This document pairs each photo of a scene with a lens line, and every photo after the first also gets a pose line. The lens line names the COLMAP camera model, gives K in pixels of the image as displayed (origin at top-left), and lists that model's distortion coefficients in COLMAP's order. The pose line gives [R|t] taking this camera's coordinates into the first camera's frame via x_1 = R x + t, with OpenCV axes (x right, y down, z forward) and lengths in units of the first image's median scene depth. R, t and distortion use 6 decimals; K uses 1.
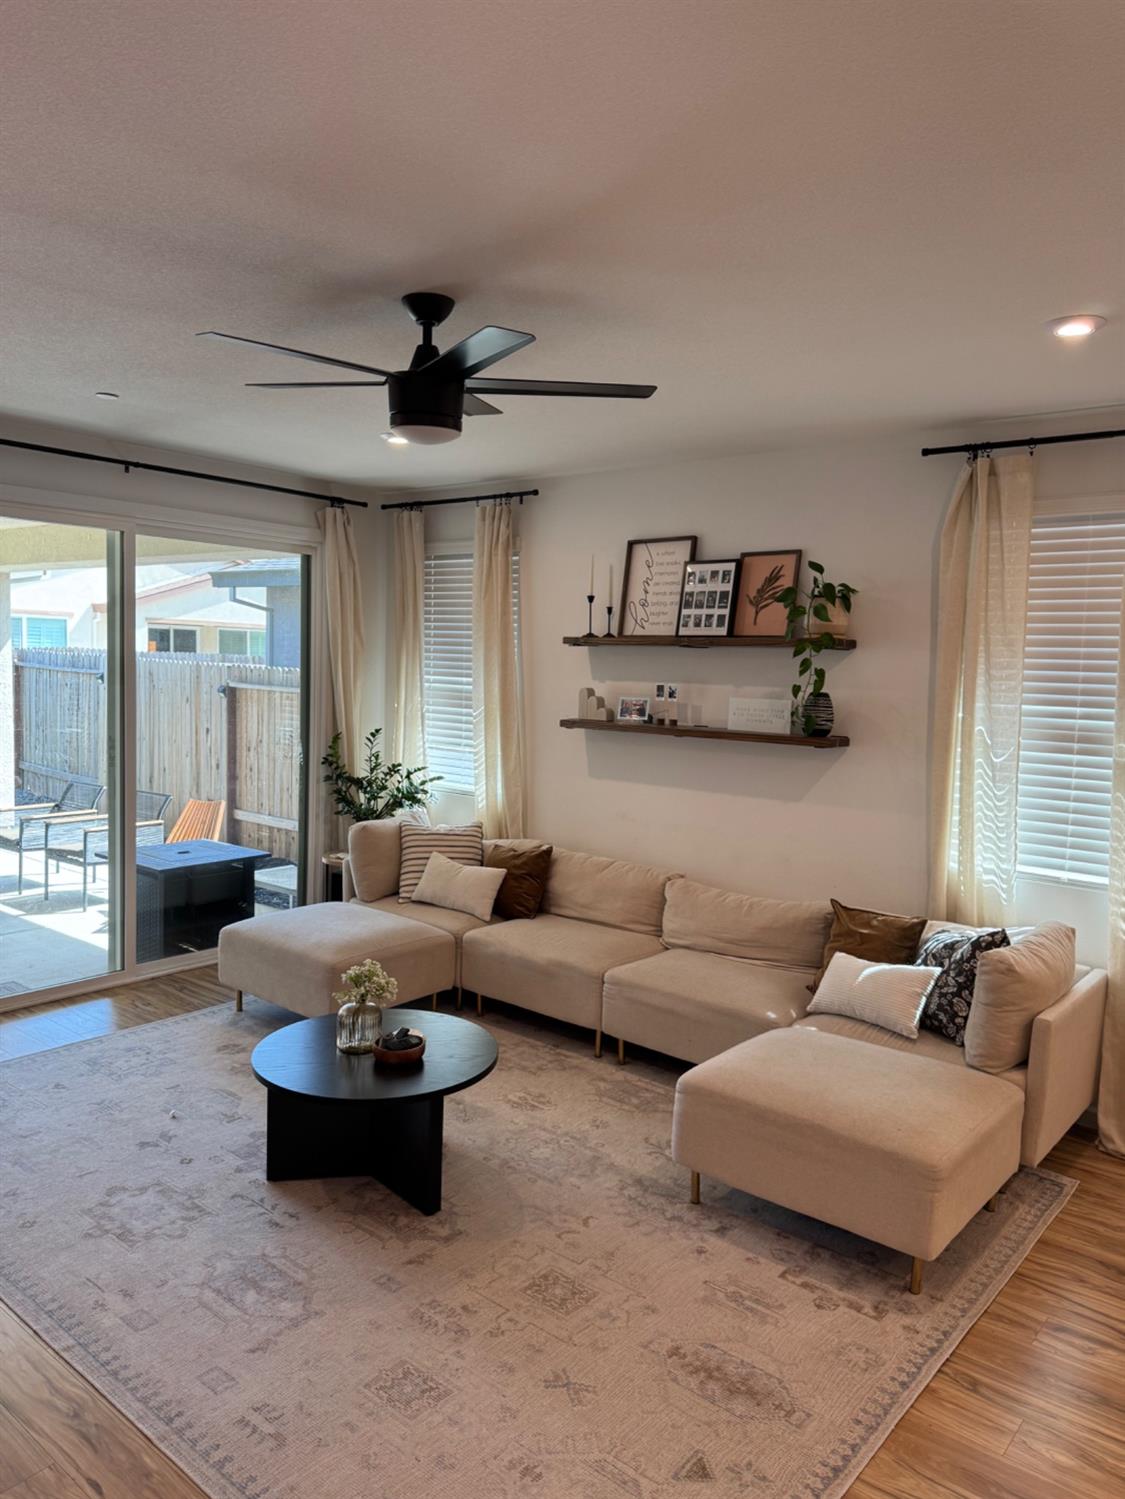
lens RADIAL K [[1059.6, 0, 568.9], [0, 1059.6, 762.4], [0, 0, 1]] dist [0.037462, -0.031462]
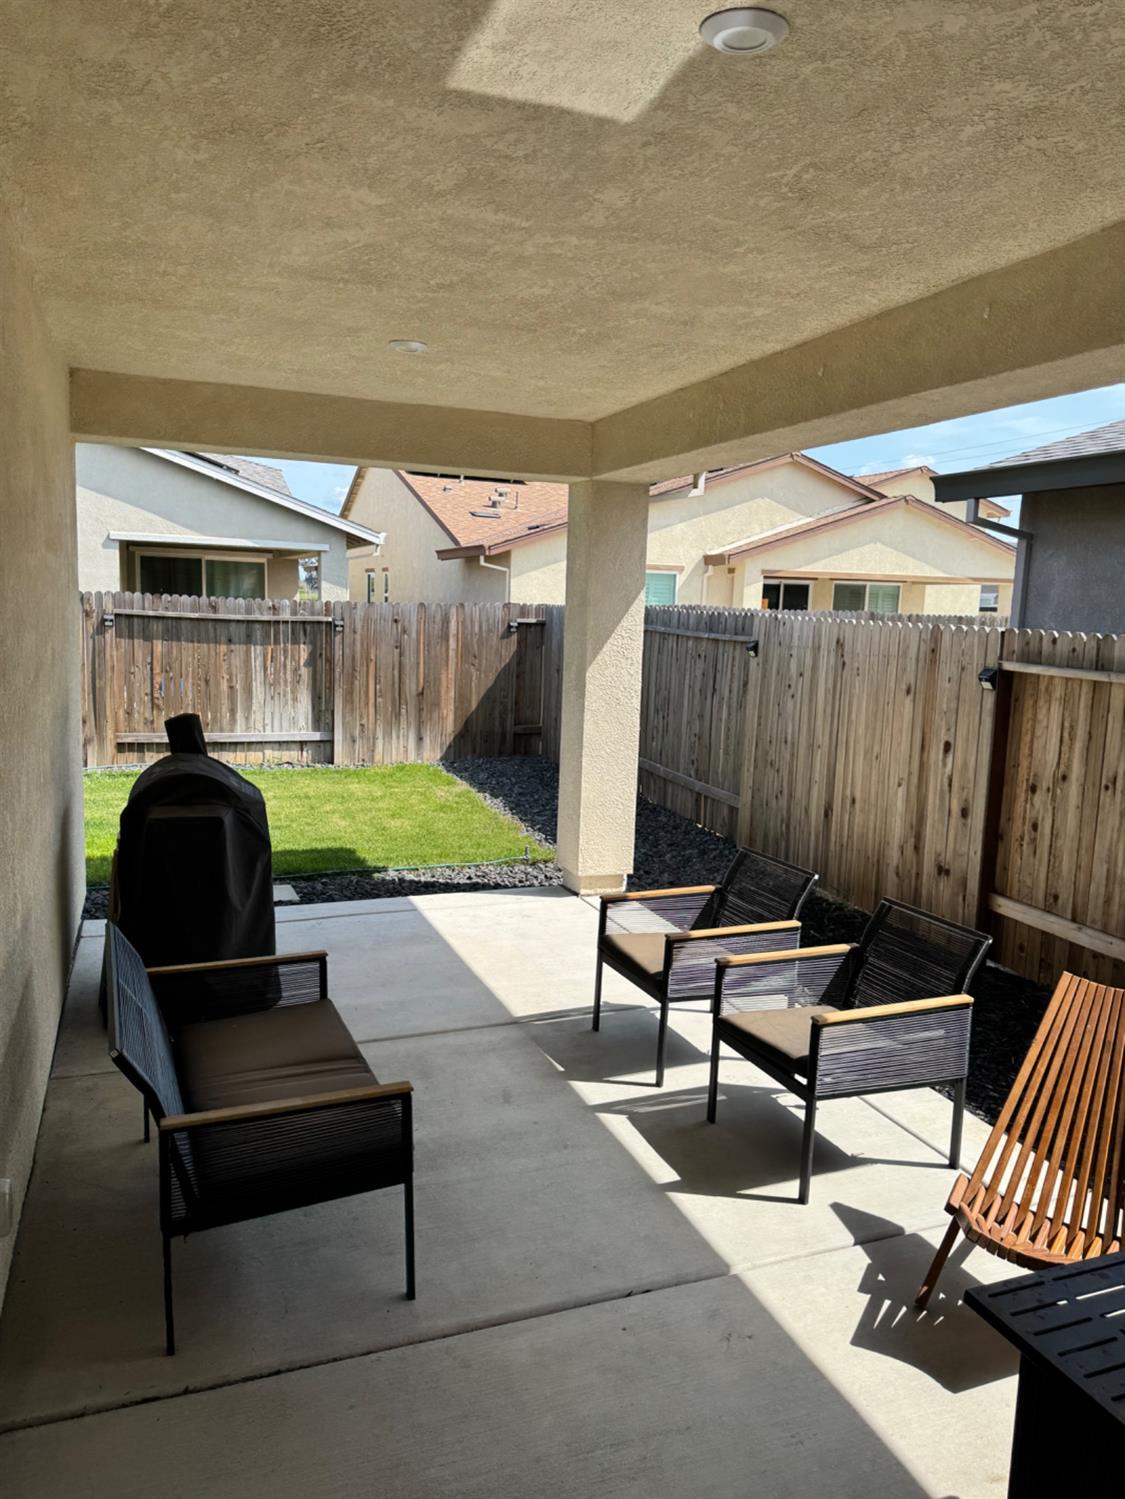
lens RADIAL K [[1059.6, 0, 561.4], [0, 1059.6, 755.4], [0, 0, 1]] dist [0.037462, -0.031462]
pose [[0.867343, 0.061918, -0.493844, -0.238648], [-0.046047, 0.997959, 0.044252, -0.040962], [0.495576, -0.015642, 0.868424, 0.409071]]
